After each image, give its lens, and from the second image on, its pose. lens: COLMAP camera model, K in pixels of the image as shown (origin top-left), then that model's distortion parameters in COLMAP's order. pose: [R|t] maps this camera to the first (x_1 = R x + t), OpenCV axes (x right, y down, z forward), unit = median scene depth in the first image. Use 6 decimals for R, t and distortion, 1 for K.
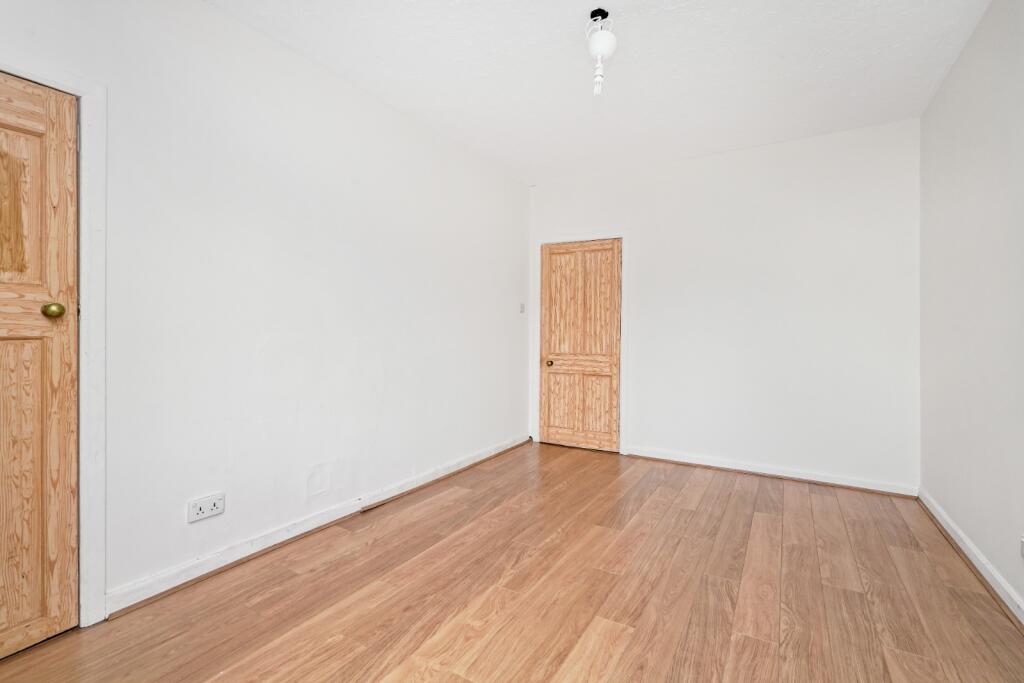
lens RADIAL K [[471.9, 0, 520.5], [0, 471.9, 339.5], [0, 0, 1]] dist [0.001010, 0.000844]
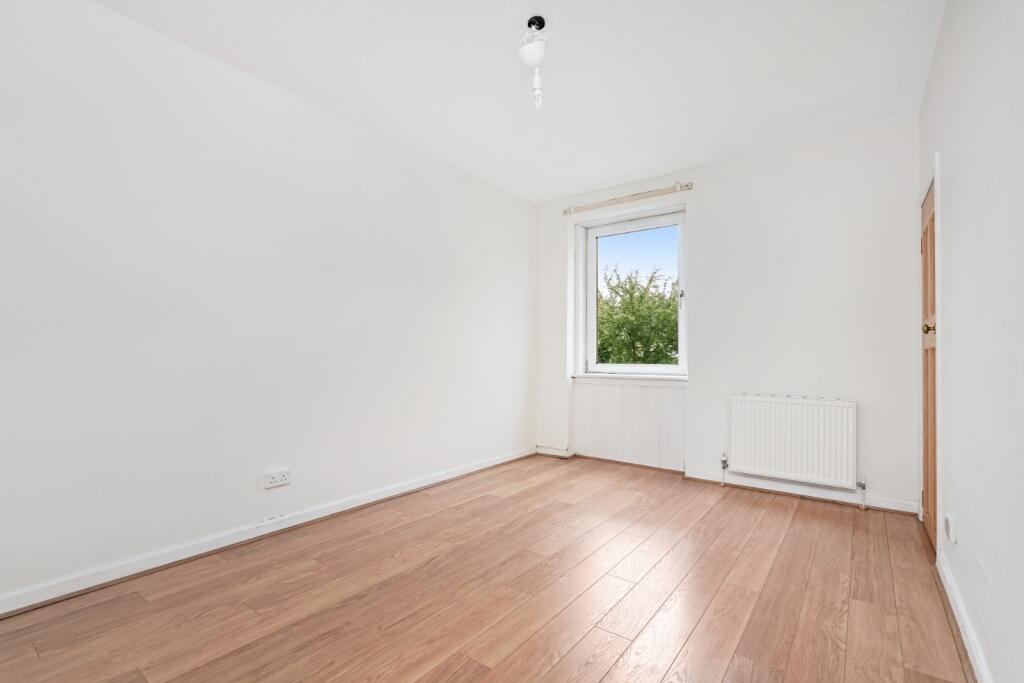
lens RADIAL K [[471.9, 0, 520.5], [0, 471.9, 339.5], [0, 0, 1]] dist [0.001010, 0.000844]
pose [[-0.992533, -0.006902, 0.121782, 0.072446], [-0.008523, 0.999882, -0.012790, 0.001792], [-0.121679, -0.013732, -0.992474, 2.020669]]
